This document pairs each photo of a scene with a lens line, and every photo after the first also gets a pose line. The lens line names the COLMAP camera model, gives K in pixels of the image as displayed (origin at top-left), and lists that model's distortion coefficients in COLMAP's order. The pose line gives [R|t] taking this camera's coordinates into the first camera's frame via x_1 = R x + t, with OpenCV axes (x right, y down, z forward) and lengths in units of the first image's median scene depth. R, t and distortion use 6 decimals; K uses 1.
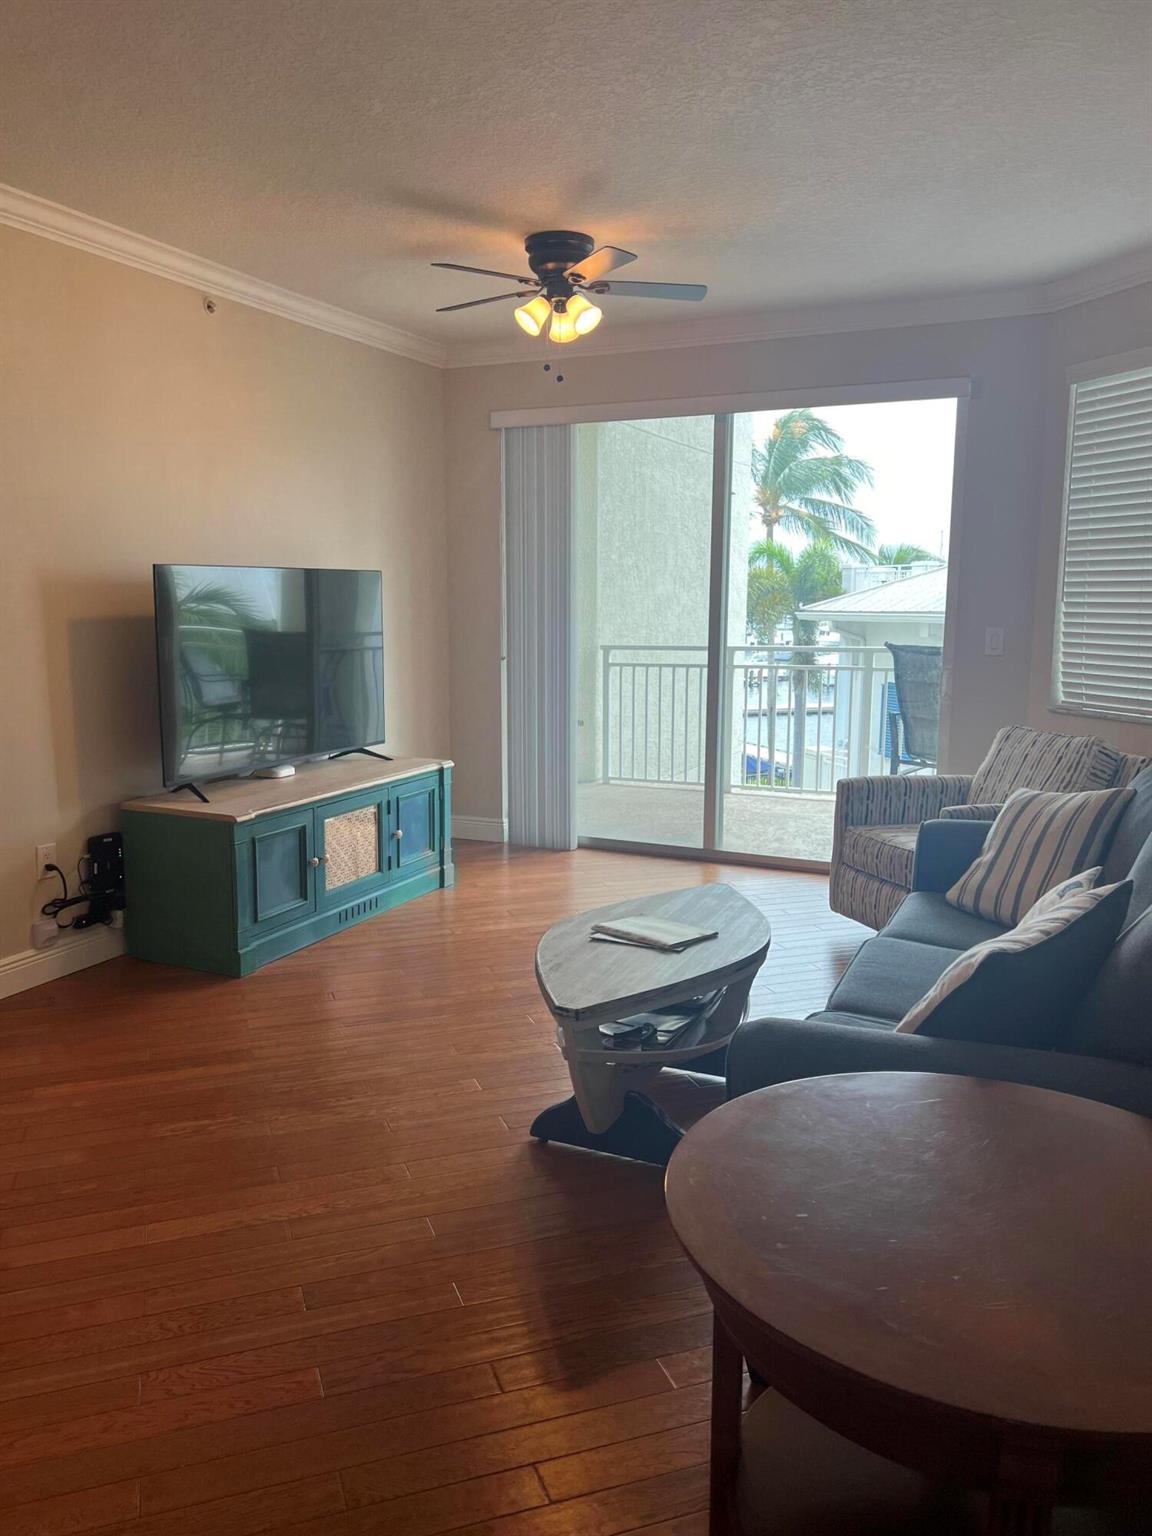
lens RADIAL K [[1155.6, 0, 576.0], [0, 1155.6, 768.0], [0, 0, 1]] dist [0.134760, -0.285799]
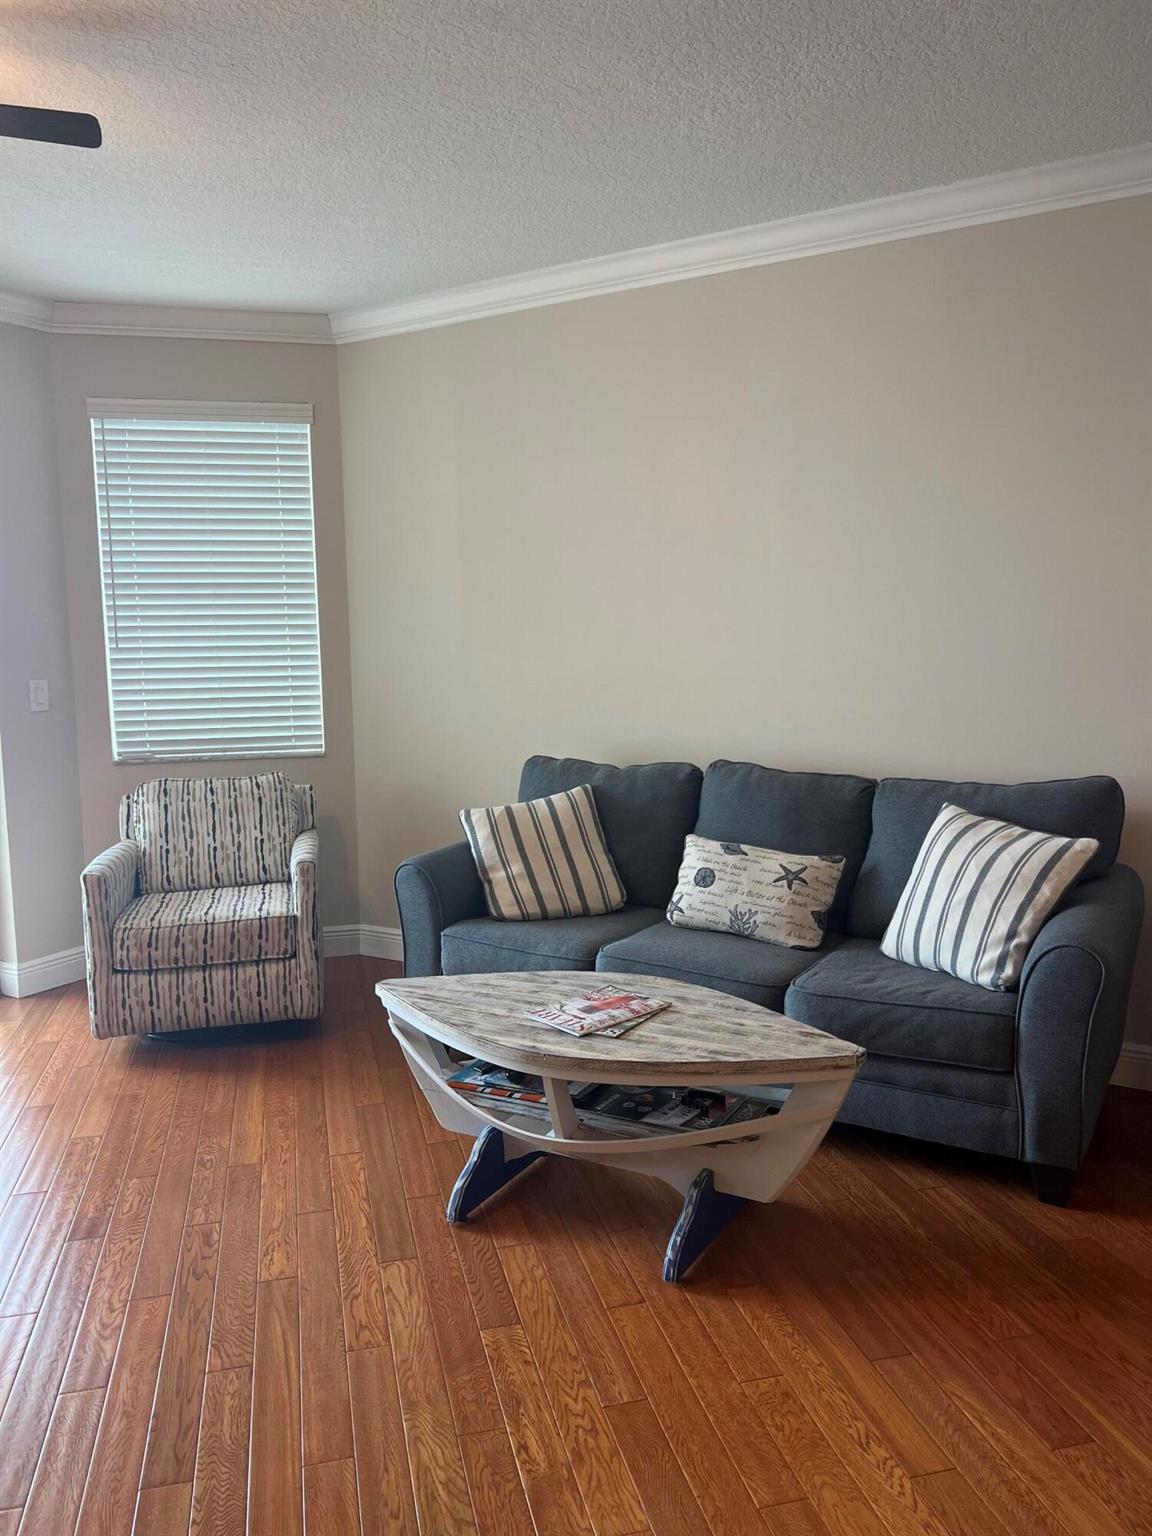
lens RADIAL K [[1155.6, 0, 576.0], [0, 1155.6, 768.0], [0, 0, 1]] dist [0.134760, -0.285799]
pose [[0.133674, -0.121346, 0.983568, -0.471178], [0.165197, 0.981318, 0.098617, -0.078501], [-0.977160, 0.149300, 0.151222, 0.509911]]
